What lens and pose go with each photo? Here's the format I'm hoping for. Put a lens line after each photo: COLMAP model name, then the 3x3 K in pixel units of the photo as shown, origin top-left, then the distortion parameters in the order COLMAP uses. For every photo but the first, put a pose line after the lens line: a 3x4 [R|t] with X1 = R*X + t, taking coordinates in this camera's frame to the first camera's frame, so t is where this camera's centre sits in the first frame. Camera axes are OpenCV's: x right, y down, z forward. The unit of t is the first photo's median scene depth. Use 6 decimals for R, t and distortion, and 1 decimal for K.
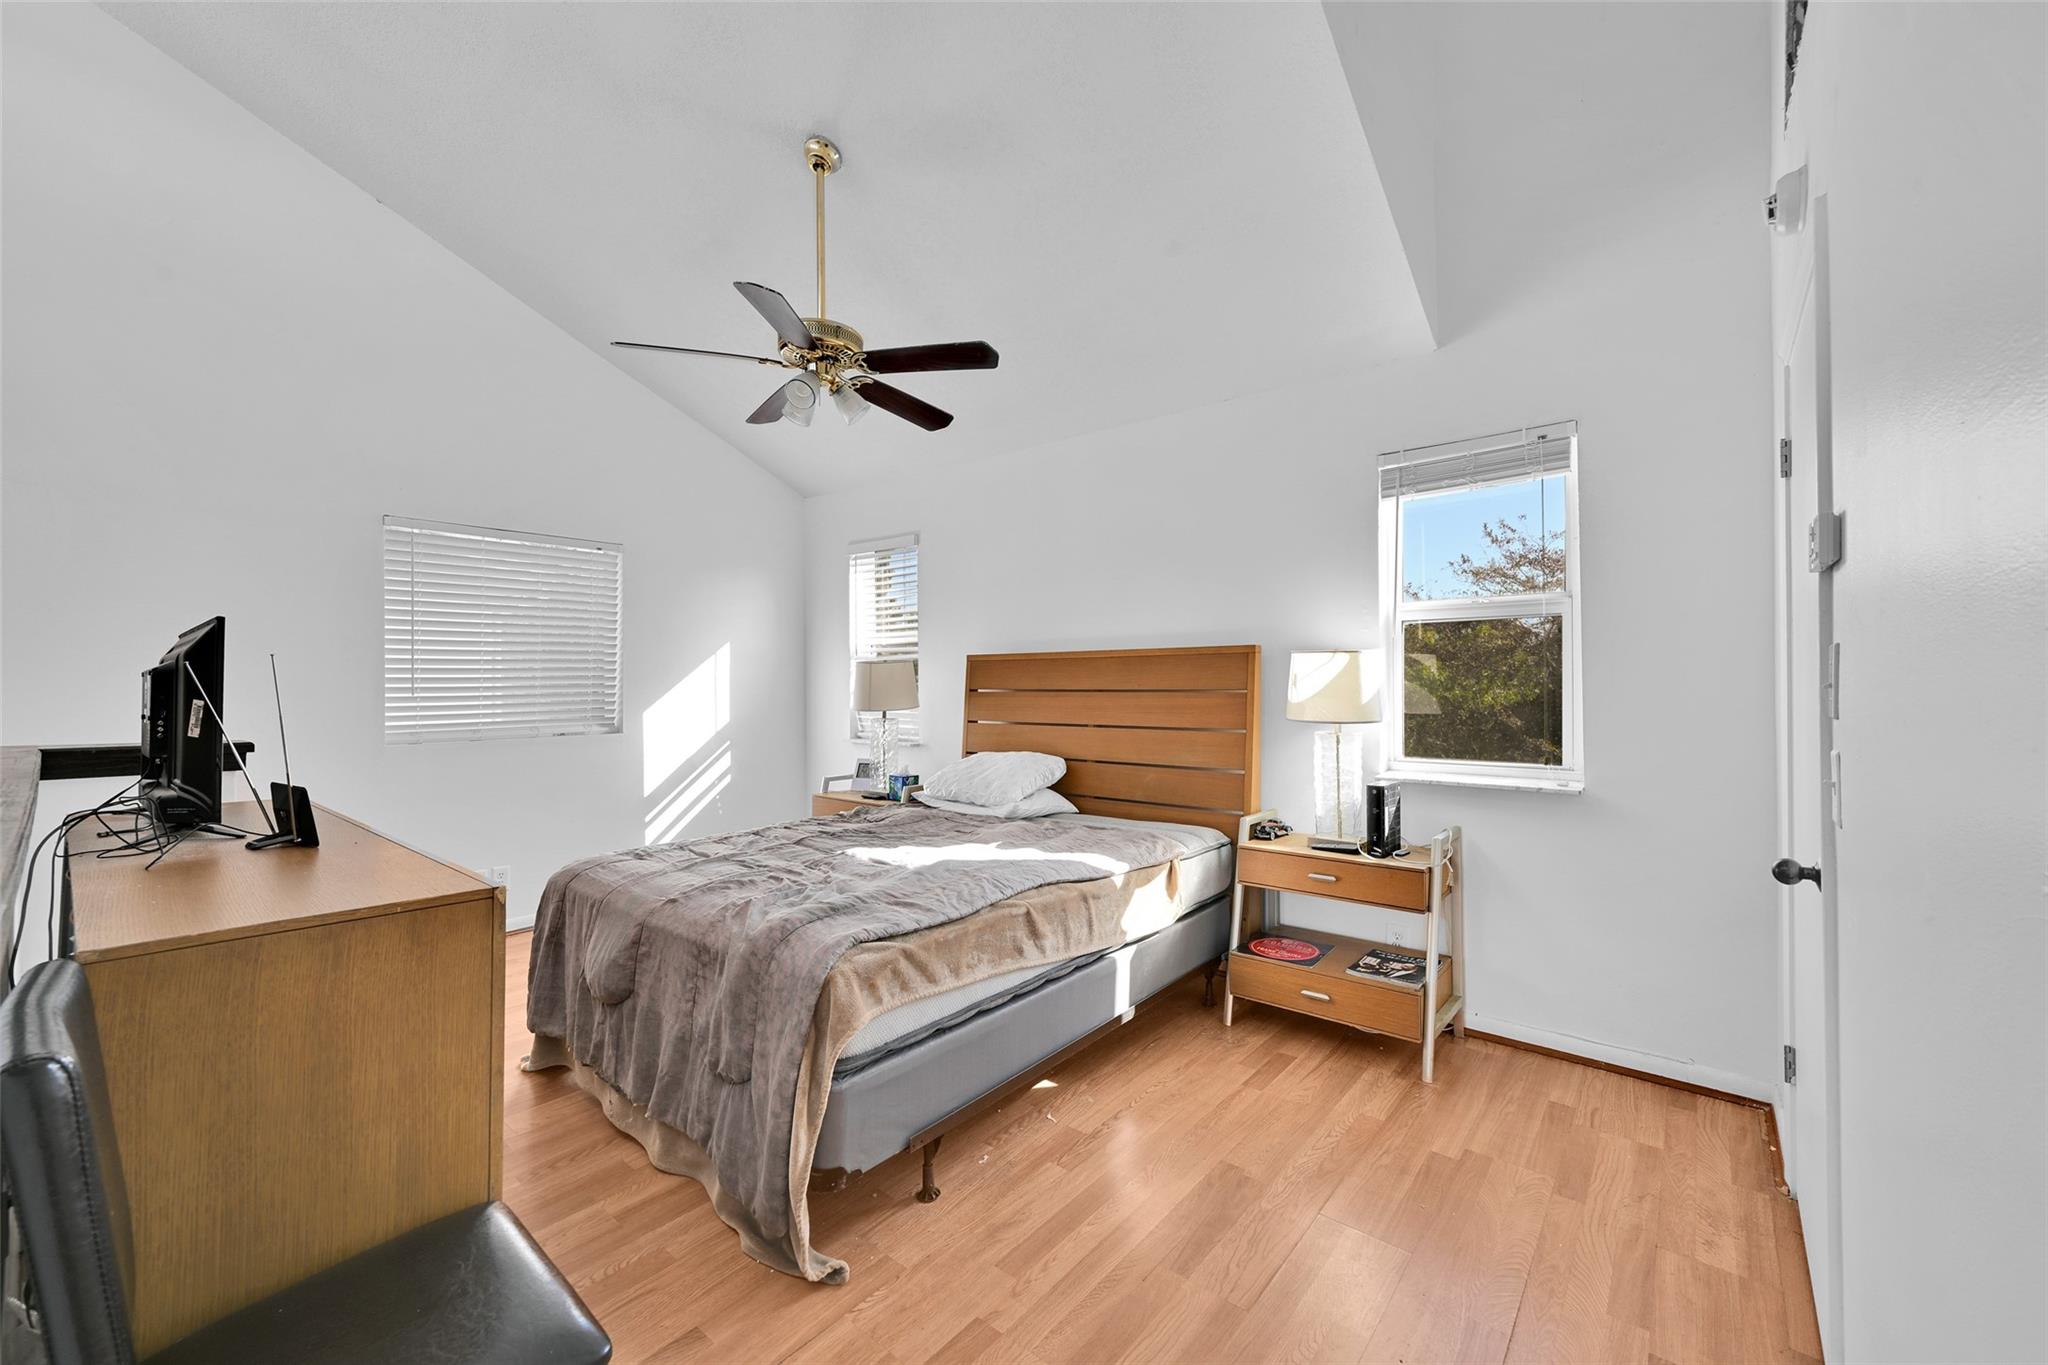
lens RADIAL K [[809.4, 0, 1020.1], [0, 809.4, 685.1], [0, 0, 1]] dist [0.001043, -0.000040]
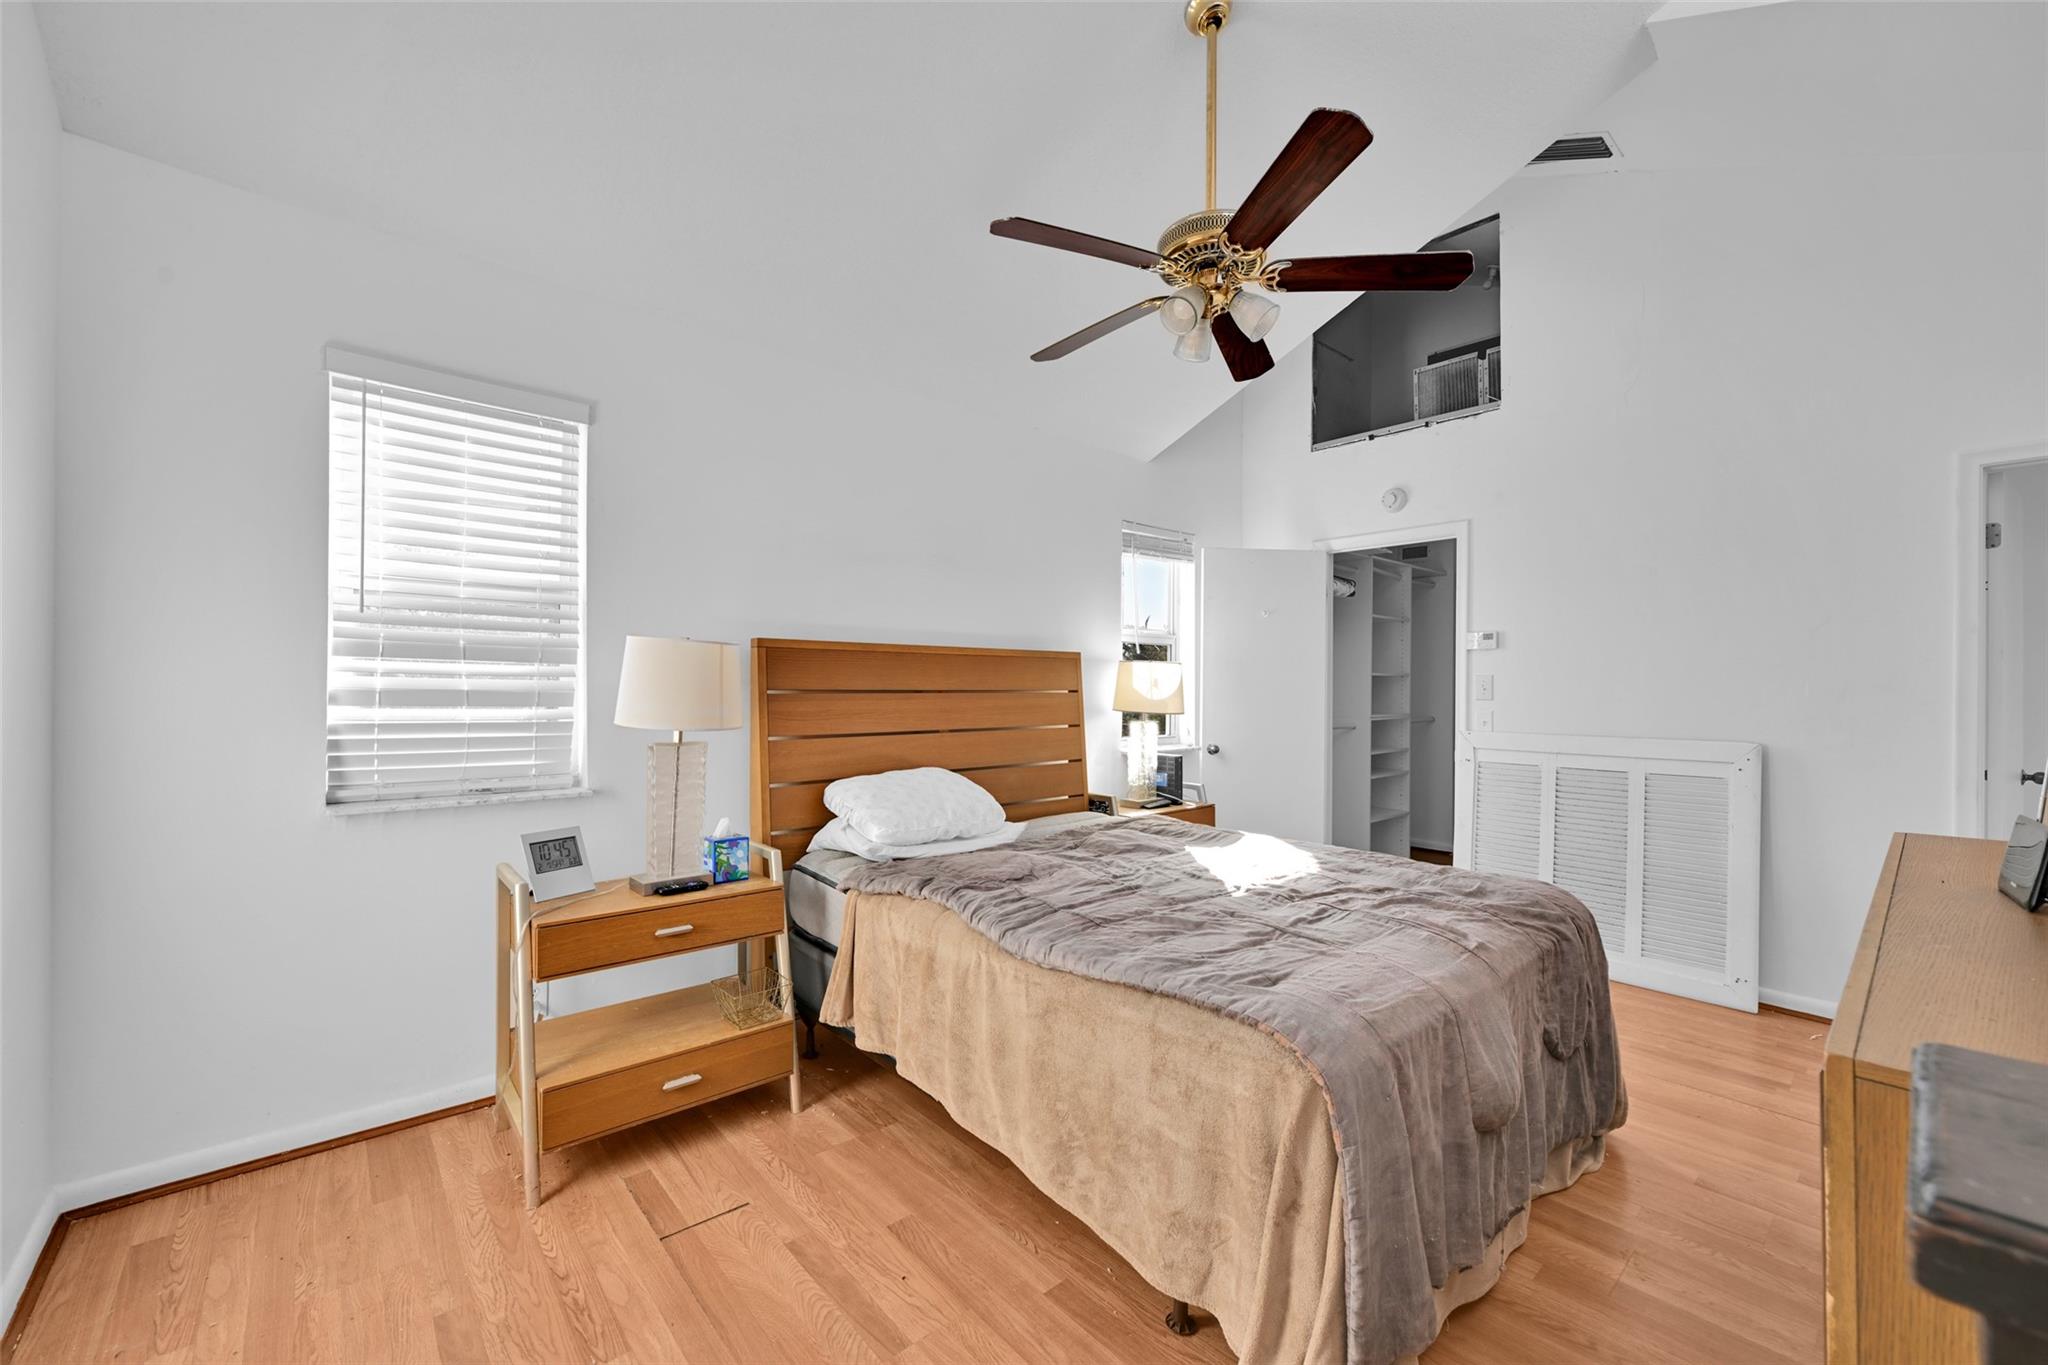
lens RADIAL K [[809.4, 0, 1020.1], [0, 809.4, 685.1], [0, 0, 1]] dist [0.001043, -0.000040]
pose [[0.155449, -0.011067, 0.987782, -0.762989], [-0.026497, 0.999531, 0.015368, -0.016551], [-0.987489, -0.028563, 0.155082, 0.770181]]
